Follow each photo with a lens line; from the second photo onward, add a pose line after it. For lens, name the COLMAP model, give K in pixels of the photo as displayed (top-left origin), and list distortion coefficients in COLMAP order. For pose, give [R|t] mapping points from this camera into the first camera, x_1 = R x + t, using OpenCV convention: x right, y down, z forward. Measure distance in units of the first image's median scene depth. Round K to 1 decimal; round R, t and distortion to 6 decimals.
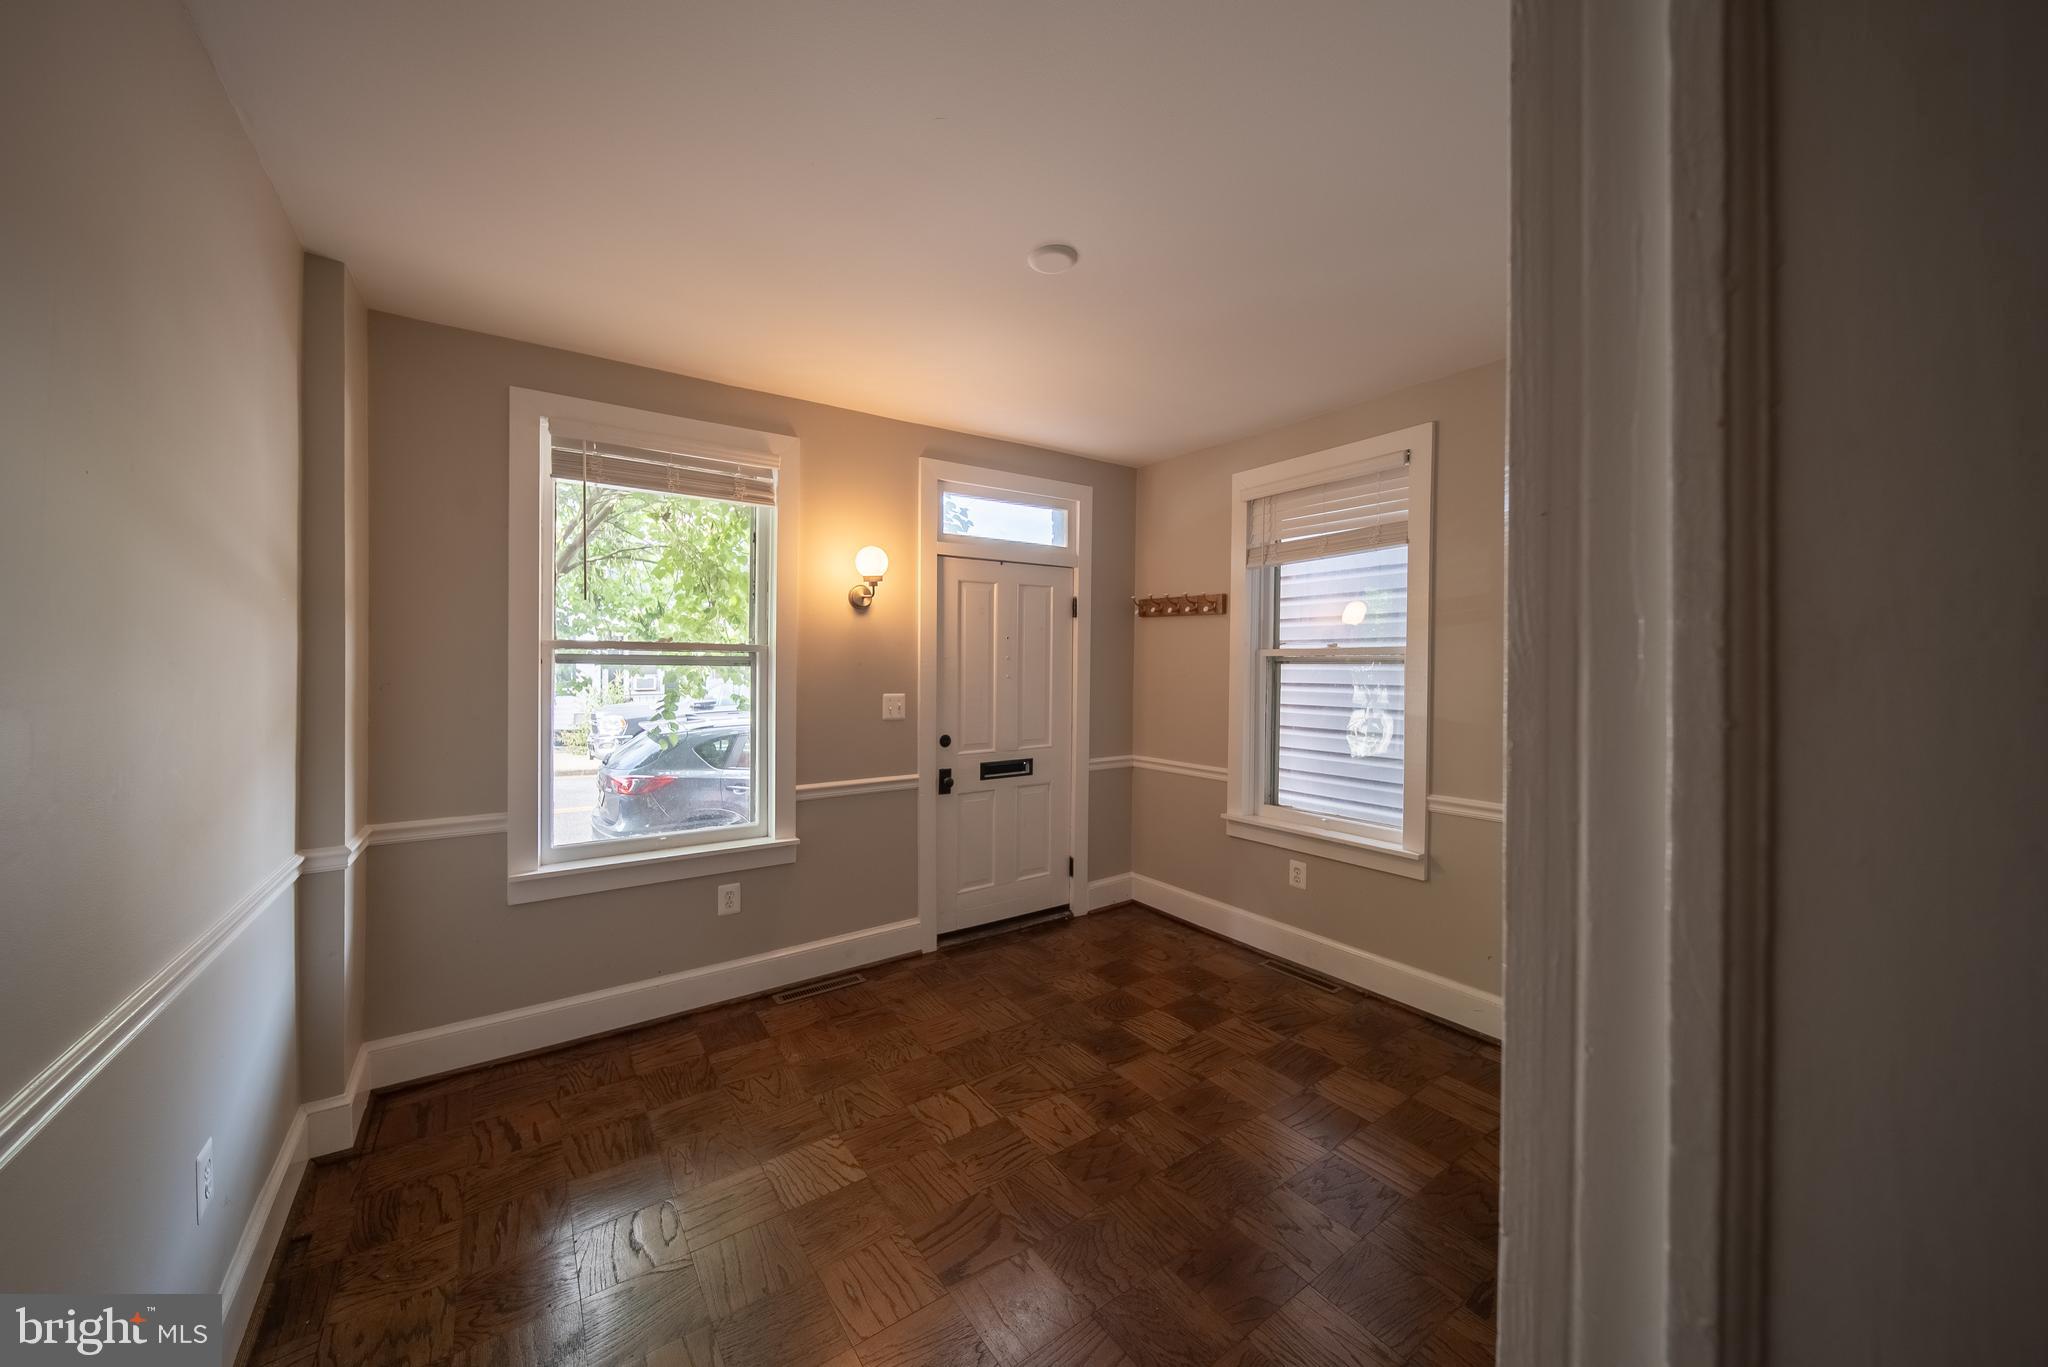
lens RADIAL K [[714.4, 0, 1017.5], [0, 714.4, 681.3], [0, 0, 1]] dist [-0.003426, -0.000122]
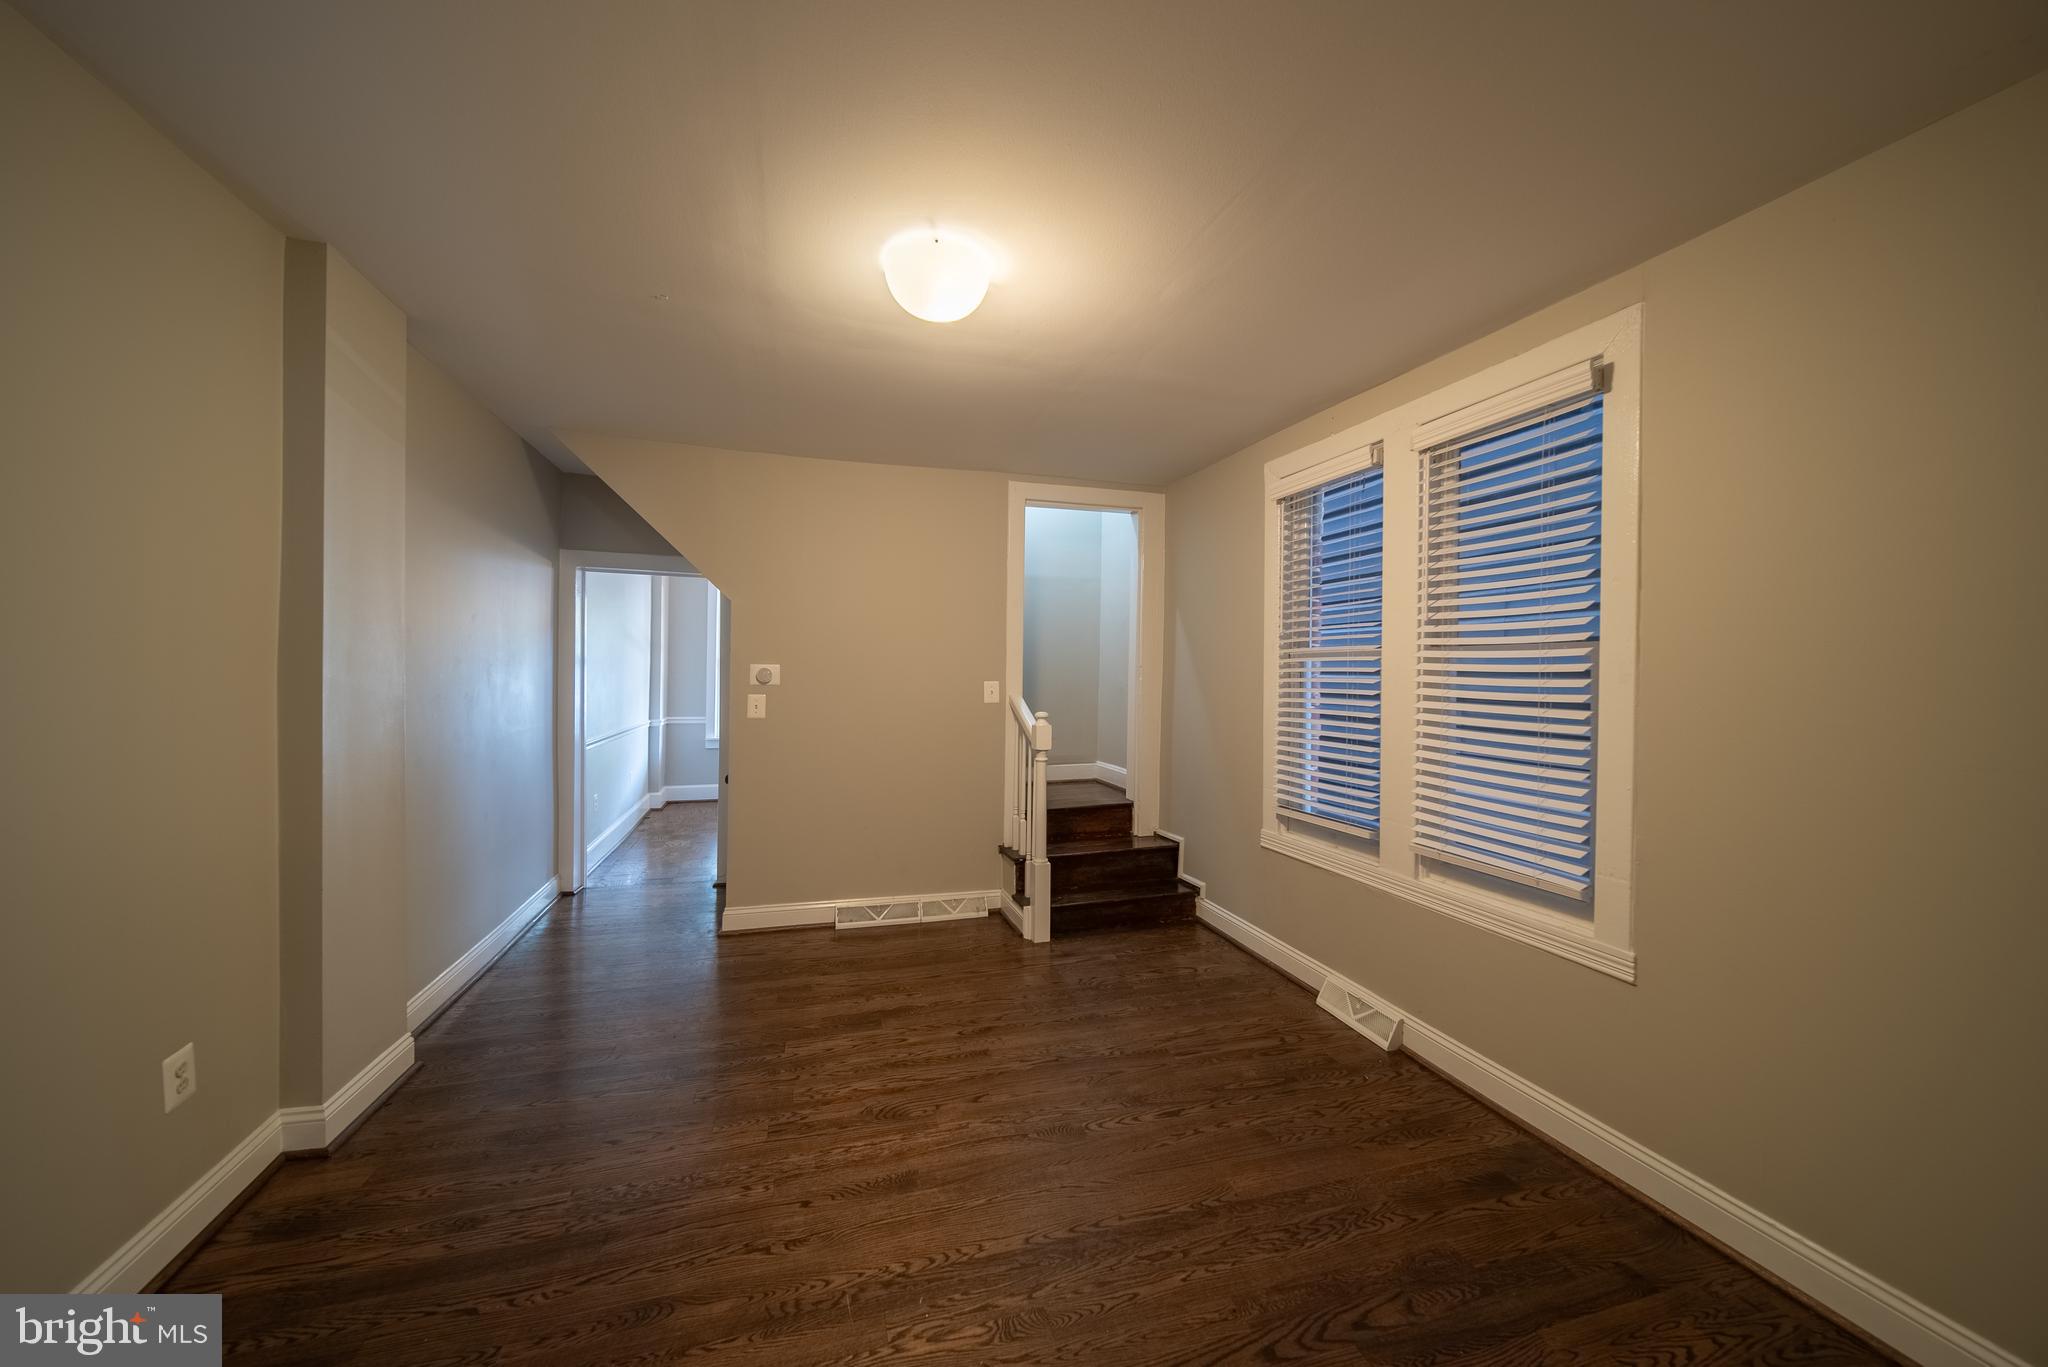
lens RADIAL K [[714.4, 0, 1009.4], [0, 714.4, 675.6], [0, 0, 1]] dist [-0.003426, -0.000122]
pose [[0.949887, 0.005931, -0.312537, 1.661704], [-0.006953, 0.999974, -0.002155, 0.012393], [0.312516, 0.004220, 0.949903, -1.675676]]
